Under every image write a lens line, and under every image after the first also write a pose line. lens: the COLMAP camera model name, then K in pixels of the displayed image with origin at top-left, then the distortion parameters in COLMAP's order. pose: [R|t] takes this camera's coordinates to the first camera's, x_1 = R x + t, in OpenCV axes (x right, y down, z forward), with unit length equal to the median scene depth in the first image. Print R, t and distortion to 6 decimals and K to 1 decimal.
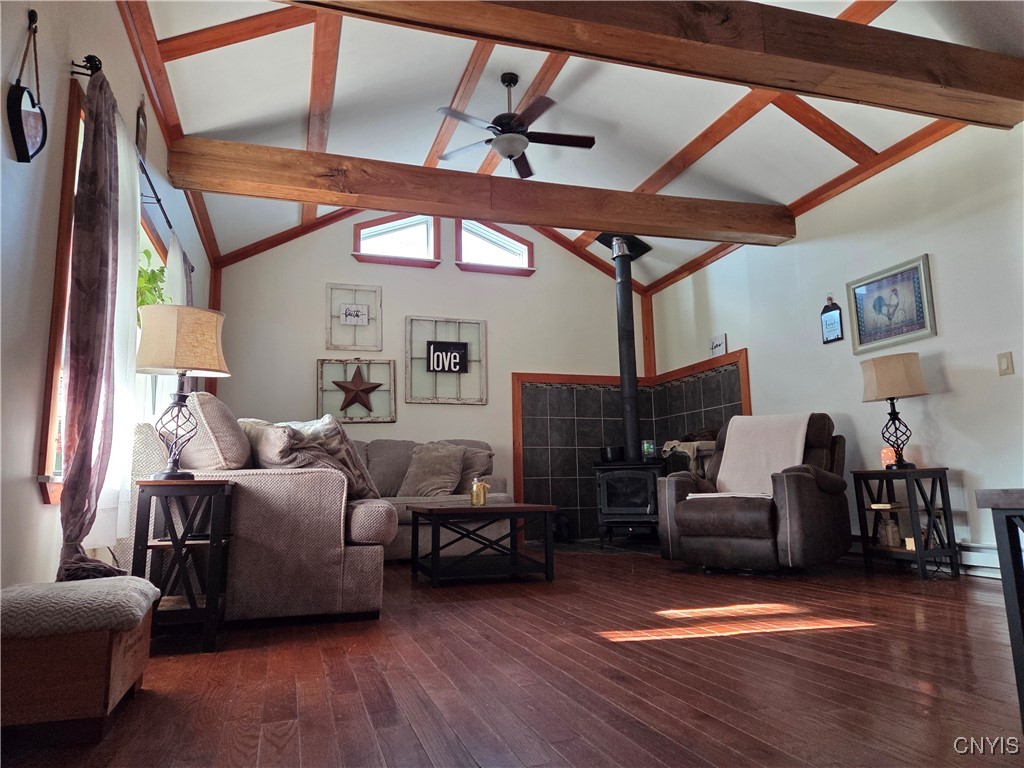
lens RADIAL K [[681.6, 0, 512.0], [0, 681.6, 384.0], [0, 0, 1]] dist [0.046840, -0.001347]
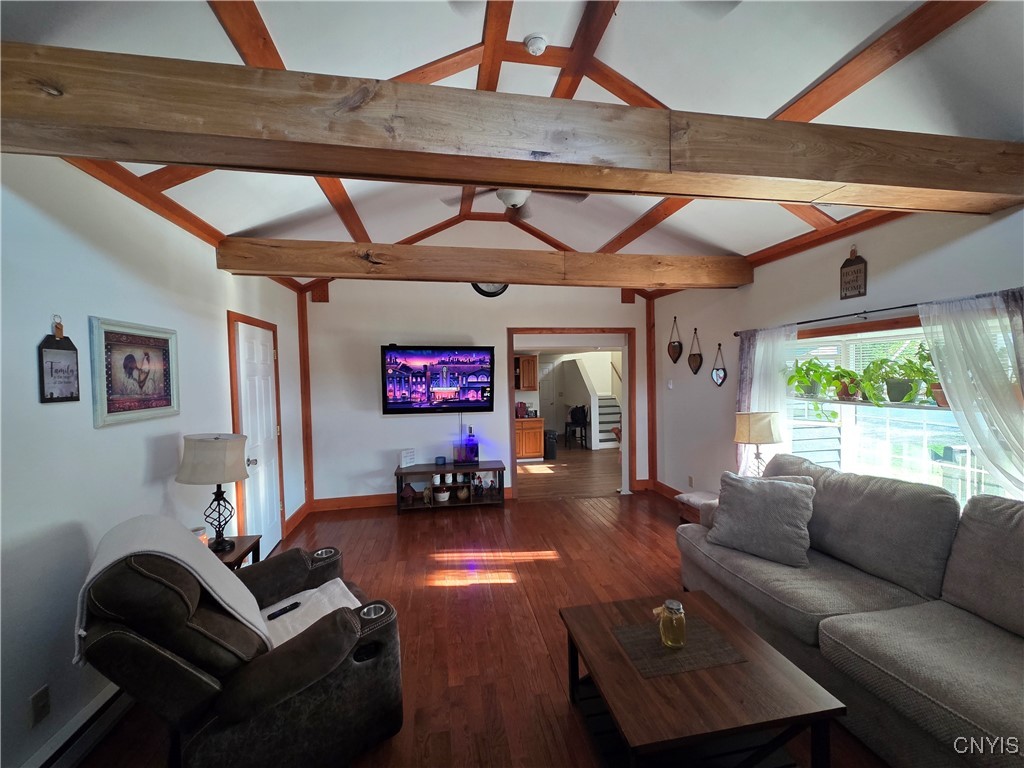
lens RADIAL K [[415.4, 0, 509.8], [0, 415.4, 382.6], [0, 0, 1]] dist [0.002583, 0.000040]
pose [[-0.987455, 0.040122, 0.152715, 0.022842], [0.019403, 0.990681, -0.134815, -0.016600], [-0.156701, -0.130161, -0.979032, 1.009367]]
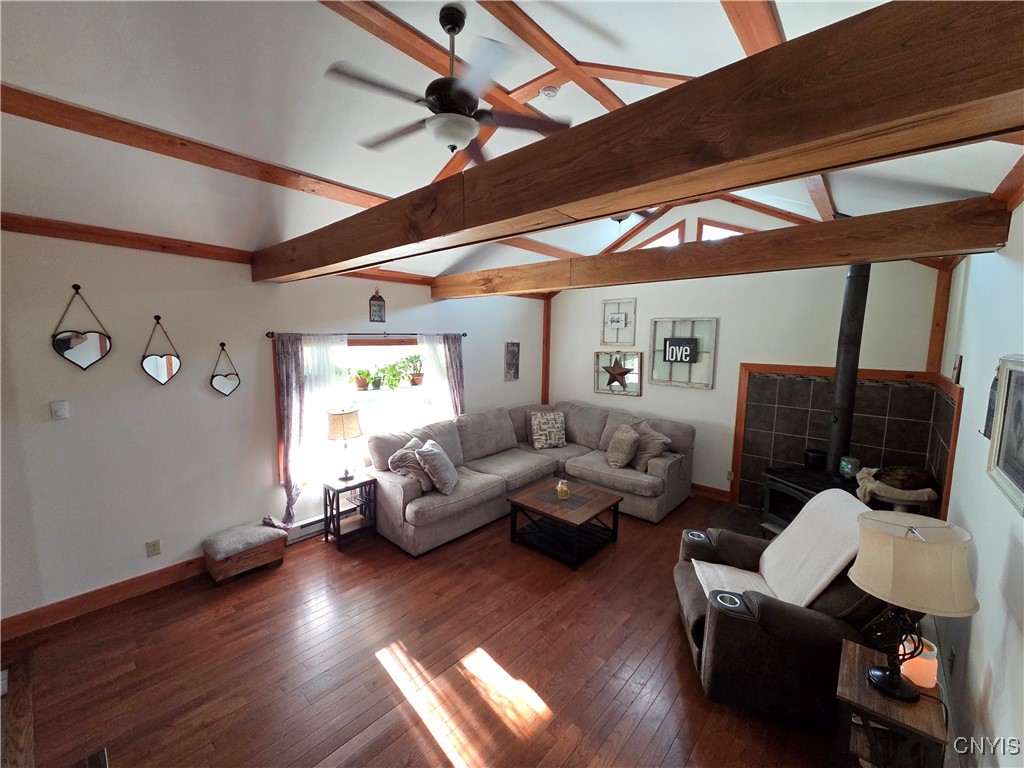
lens RADIAL K [[415.4, 0, 509.8], [0, 415.4, 382.6], [0, 0, 1]] dist [0.002583, 0.000040]
pose [[0.496371, 0.128022, -0.858619, 0.438412], [0.111024, 0.971582, 0.209049, -0.185117], [0.860982, -0.199093, 0.468052, 0.361299]]
